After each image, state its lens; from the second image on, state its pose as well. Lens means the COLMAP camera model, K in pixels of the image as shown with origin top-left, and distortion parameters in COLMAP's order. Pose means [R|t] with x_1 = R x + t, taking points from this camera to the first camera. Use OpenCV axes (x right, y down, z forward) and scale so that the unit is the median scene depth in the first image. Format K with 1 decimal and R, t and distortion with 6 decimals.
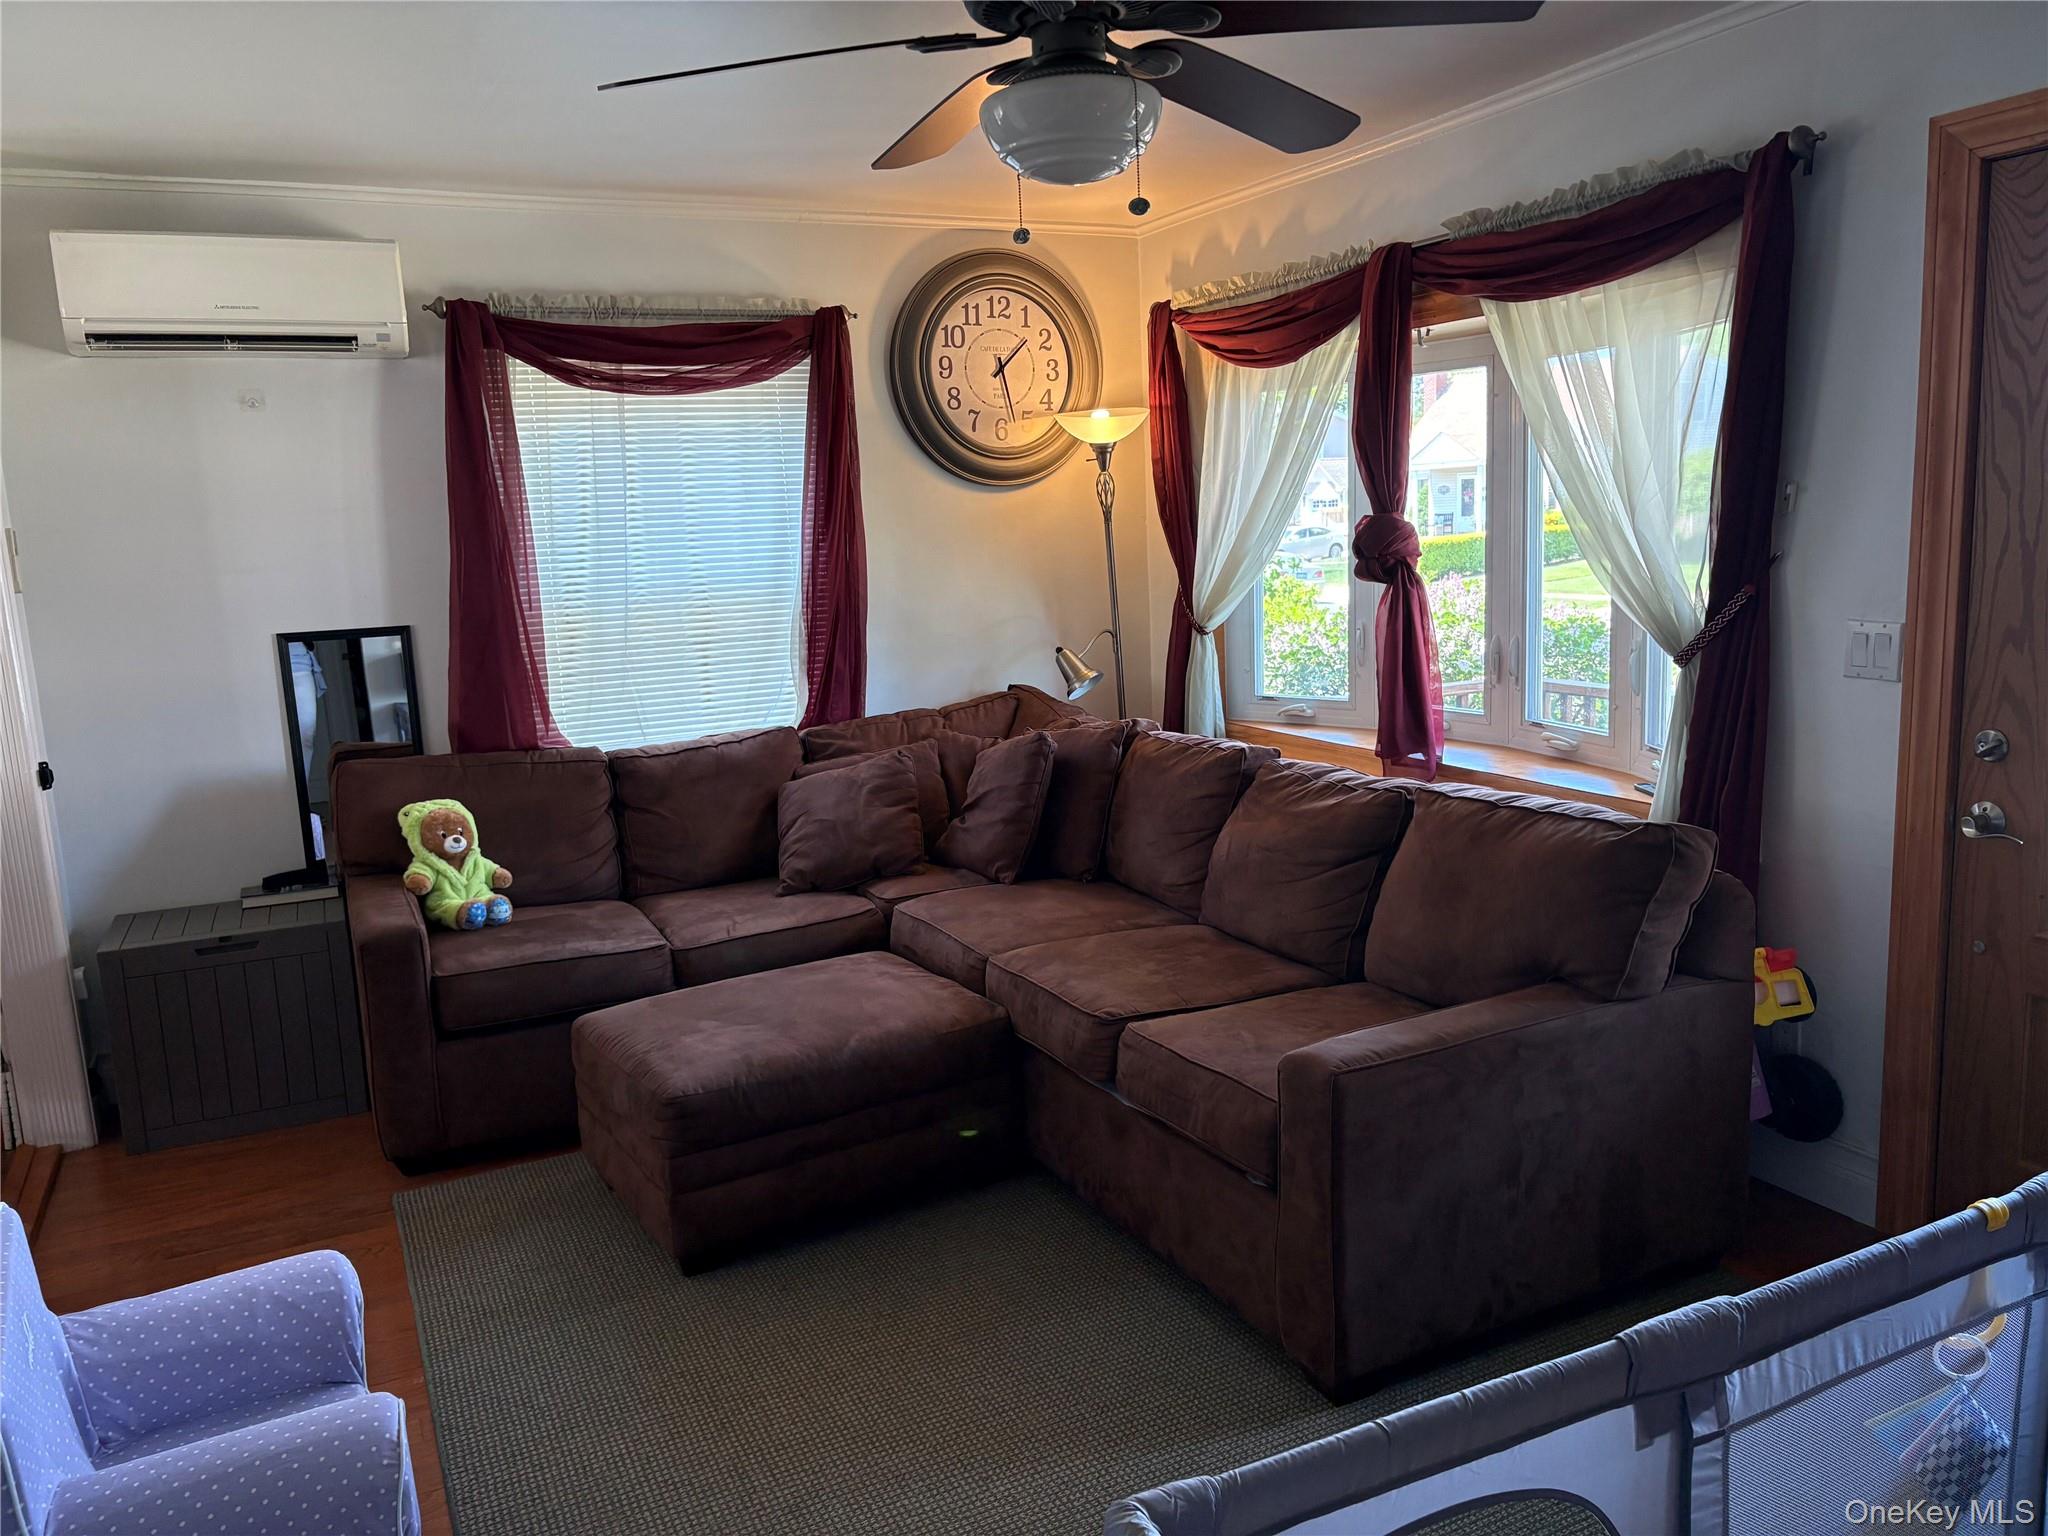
lens RADIAL K [[1557.7, 0, 1023.4], [0, 1557.7, 772.8], [0, 0, 1]] dist [0.065223, -0.053854]
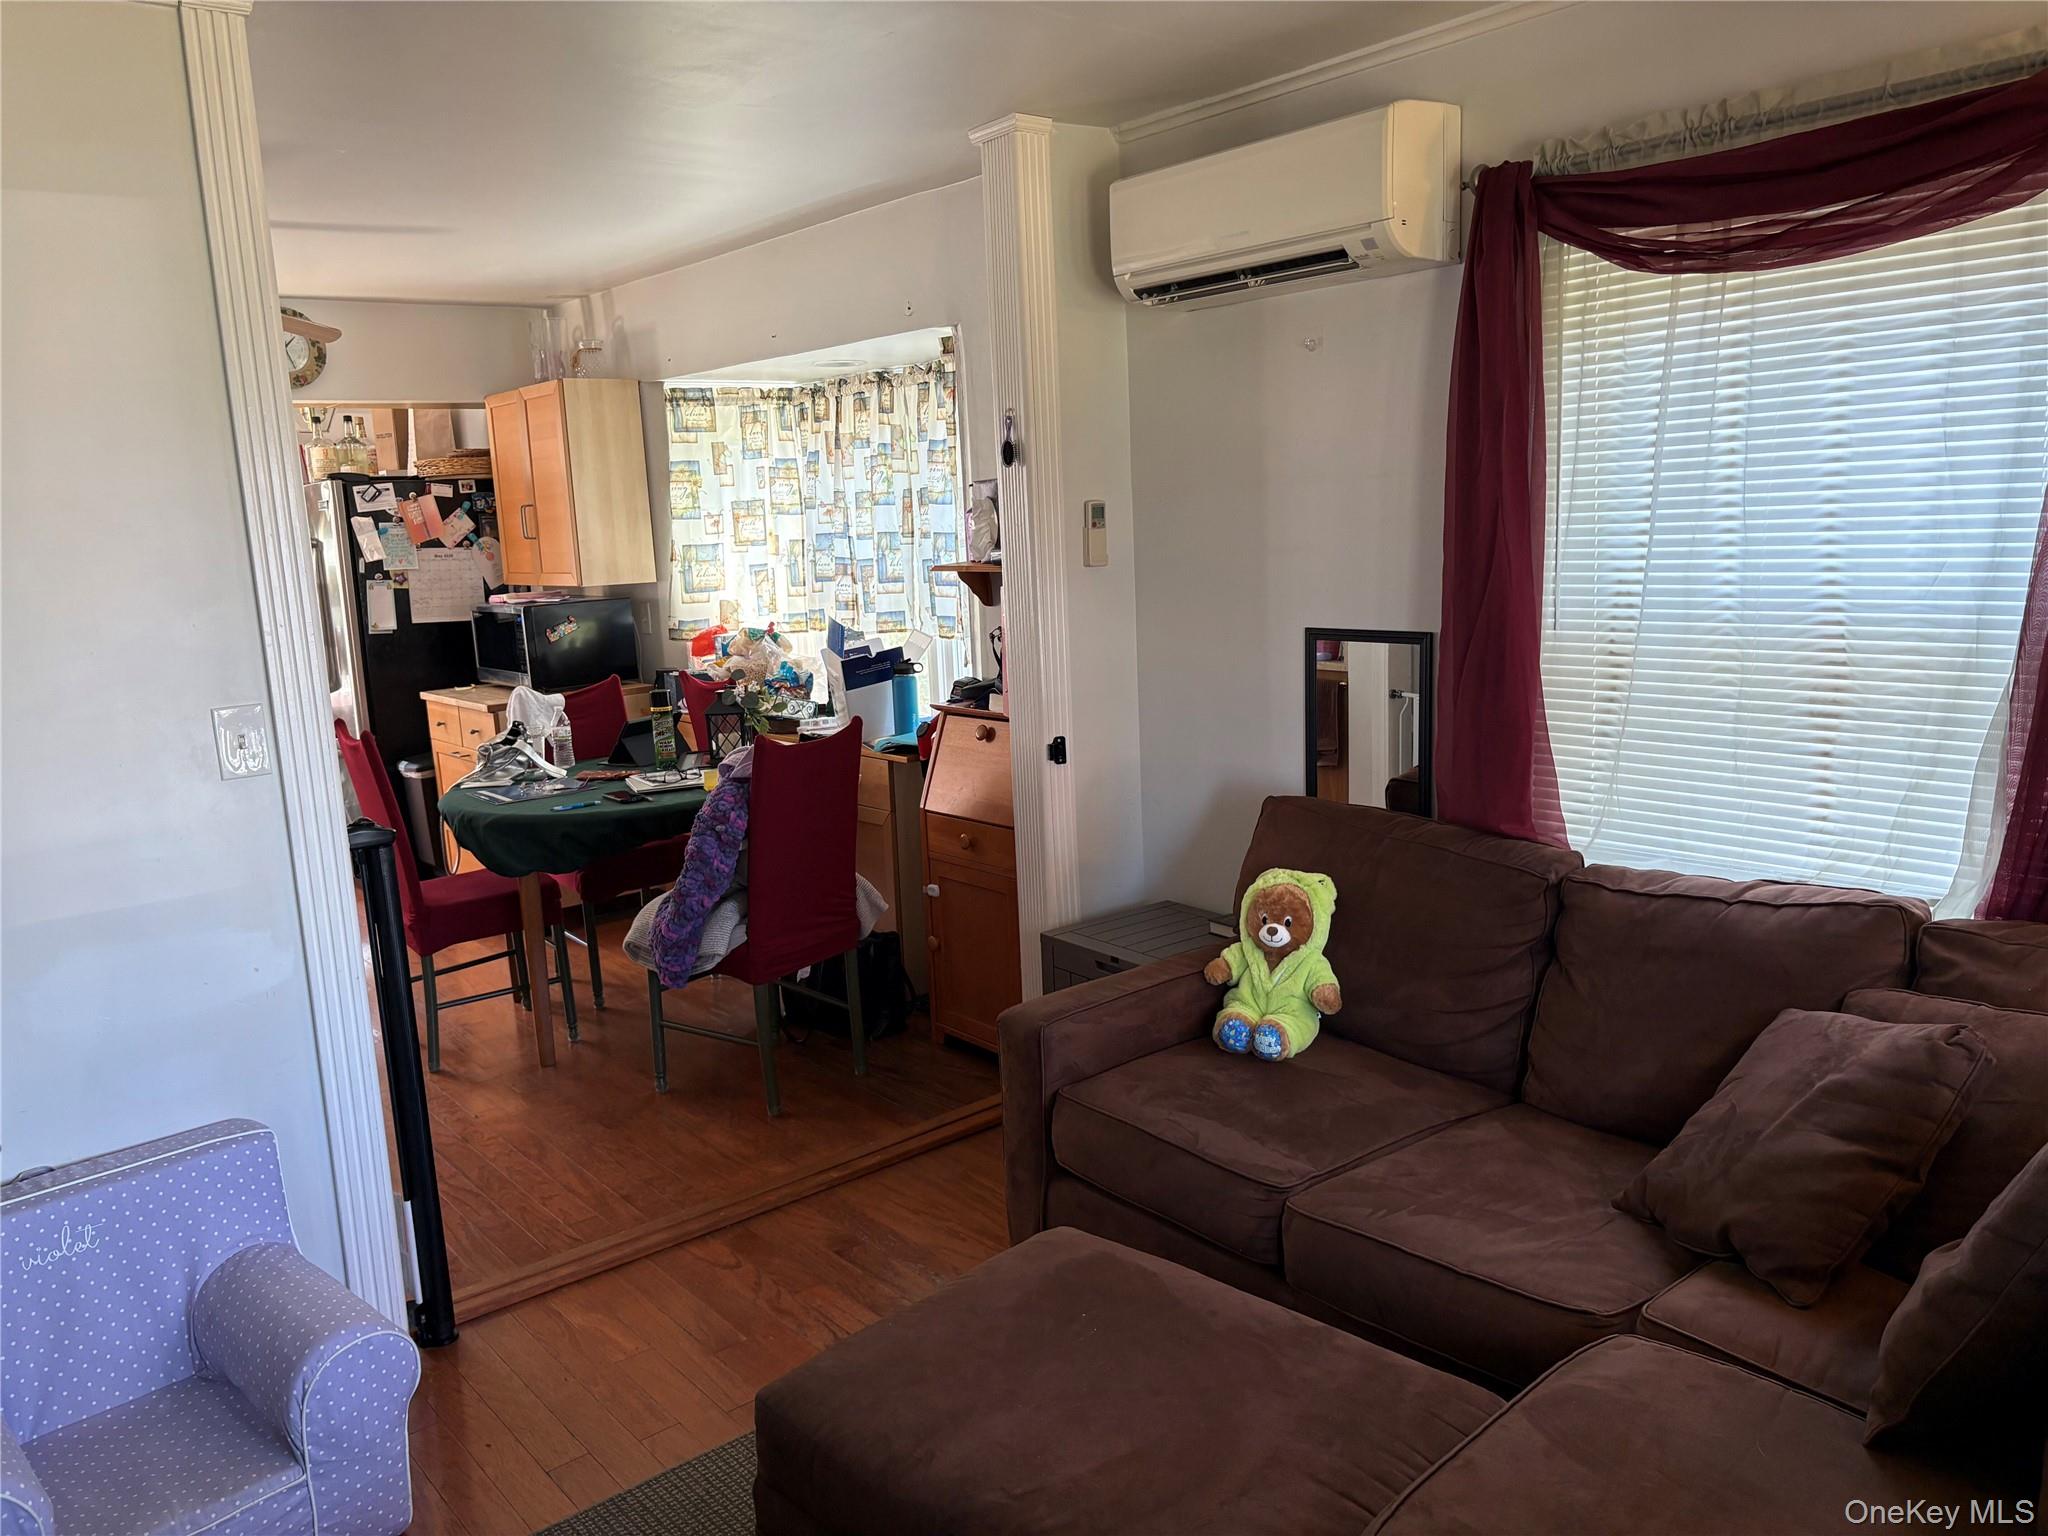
lens RADIAL K [[1557.7, 0, 1023.4], [0, 1557.7, 772.8], [0, 0, 1]] dist [0.065223, -0.053854]
pose [[0.257087, 0.201341, -0.945182, 0.279827], [-0.124937, 0.976772, 0.174088, -0.137800], [0.958278, 0.073332, 0.276270, 0.636944]]
